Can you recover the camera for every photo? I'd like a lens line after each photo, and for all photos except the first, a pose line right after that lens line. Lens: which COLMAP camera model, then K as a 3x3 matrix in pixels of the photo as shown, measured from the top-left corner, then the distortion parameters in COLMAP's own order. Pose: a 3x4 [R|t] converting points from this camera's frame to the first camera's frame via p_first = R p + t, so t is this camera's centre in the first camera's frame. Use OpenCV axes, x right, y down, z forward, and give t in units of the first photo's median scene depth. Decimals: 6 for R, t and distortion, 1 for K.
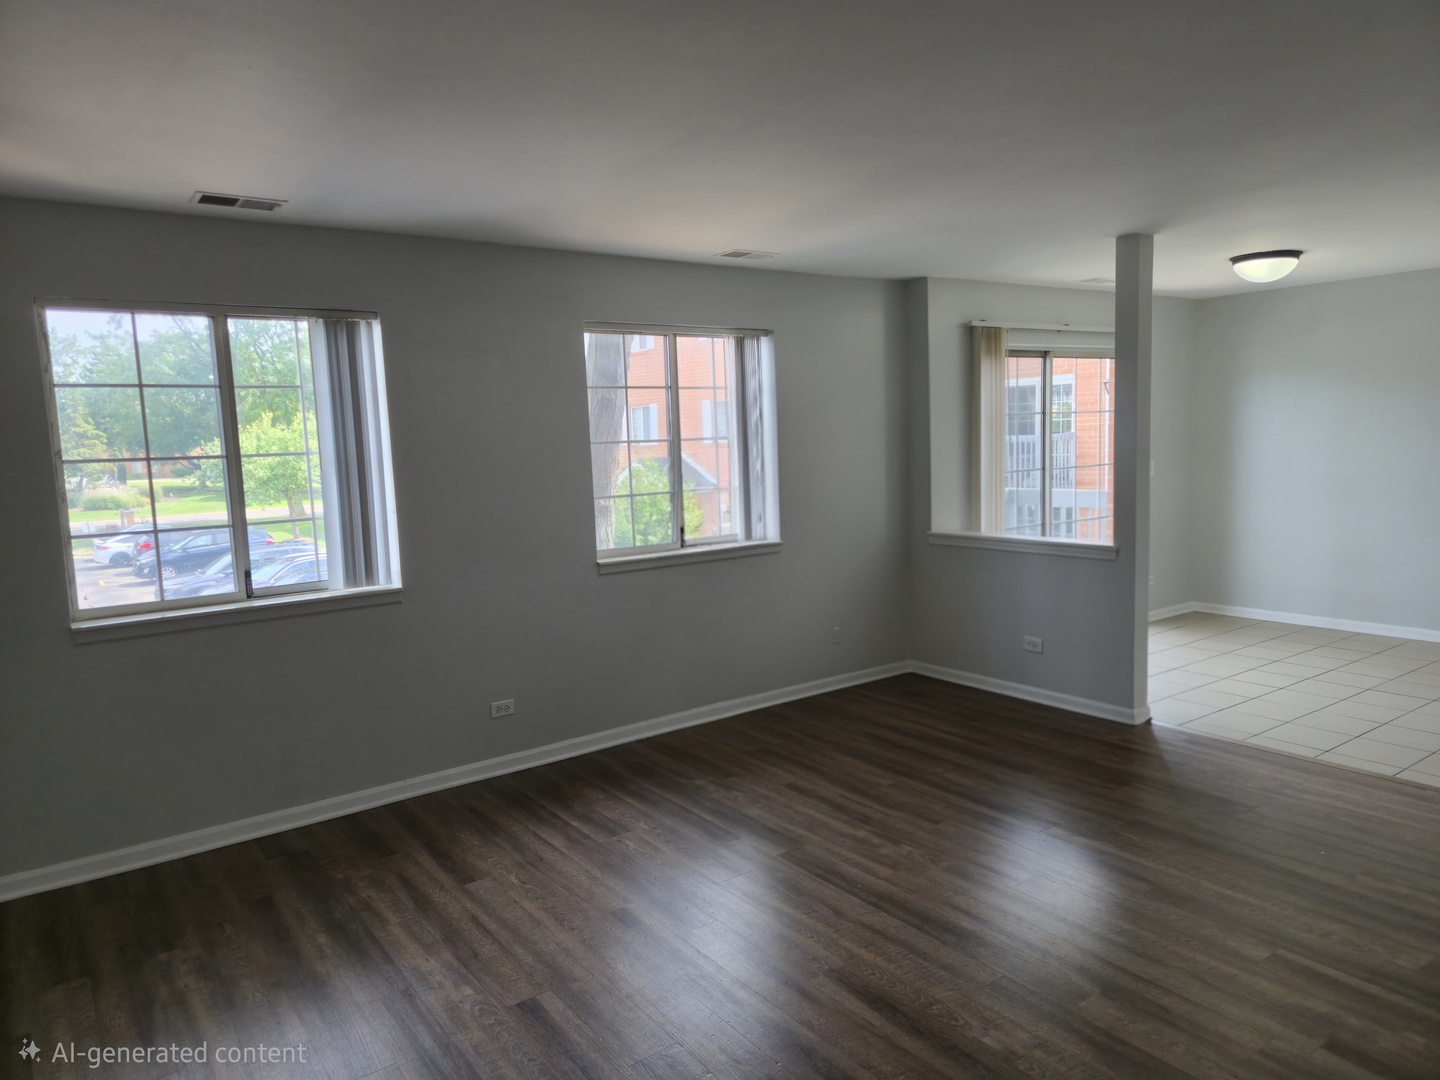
lens RADIAL K [[973.7, 0, 725.2], [0, 973.7, 536.7], [0, 0, 1]] dist [0.063515, -0.049859]
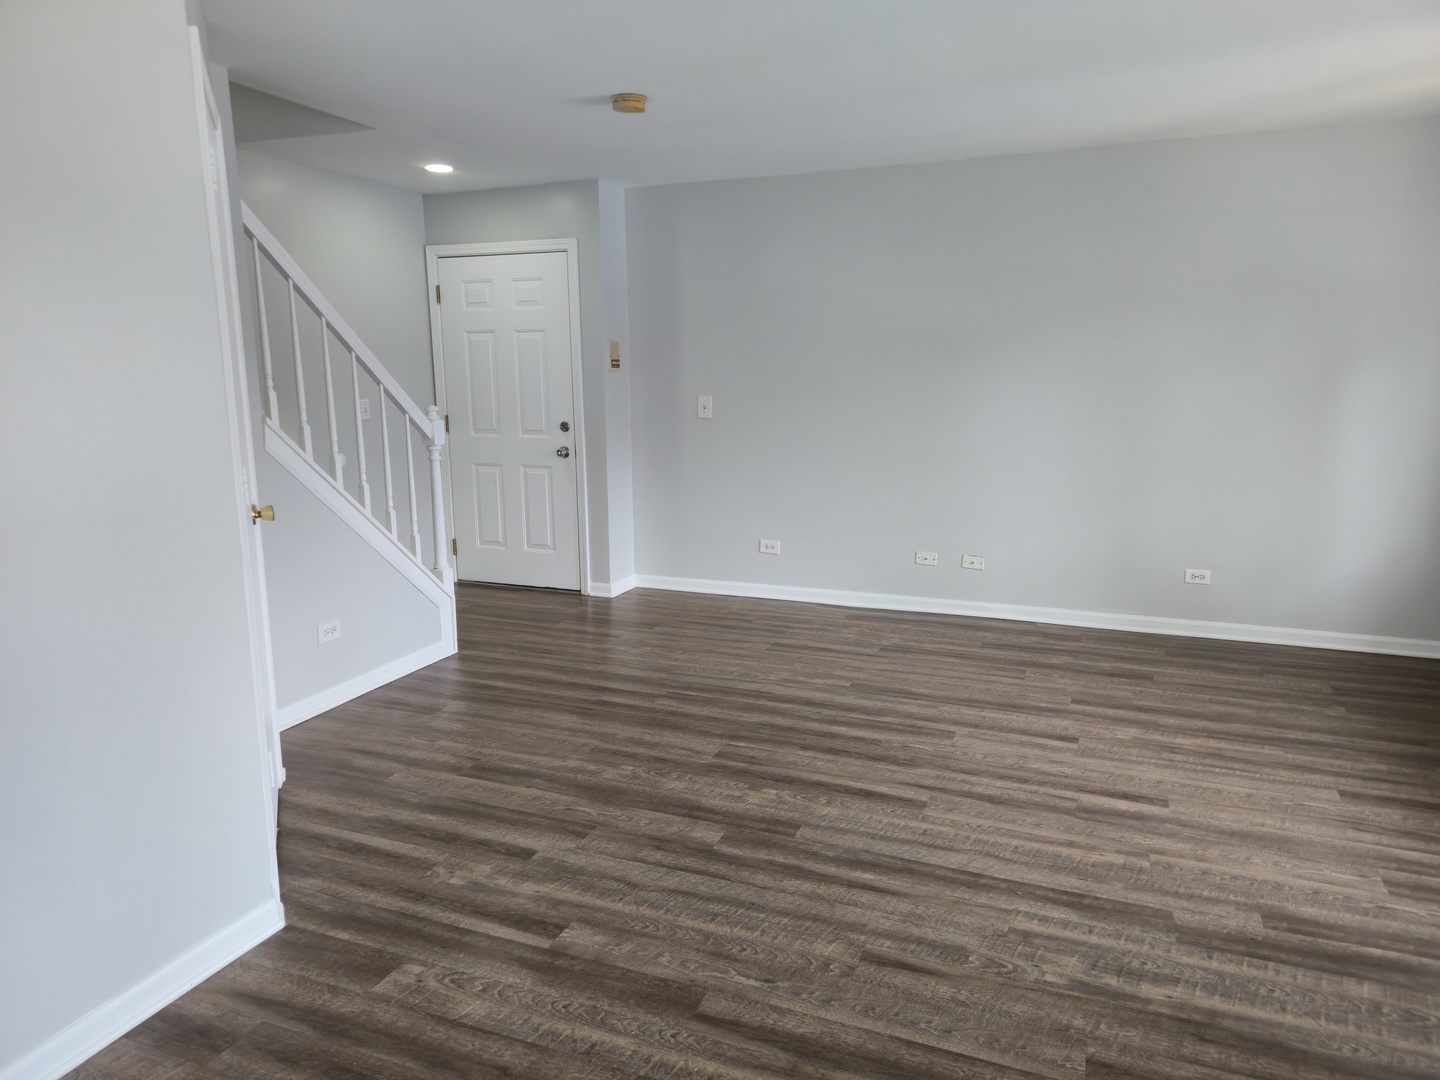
lens RADIAL K [[973.7, 0, 725.2], [0, 973.7, 536.7], [0, 0, 1]] dist [0.063515, -0.049859]
pose [[-0.846386, 0.131912, -0.515974, 0.752900], [-0.020517, 0.960044, 0.279097, -0.142280], [0.532174, 0.246810, -0.809862, 1.540030]]
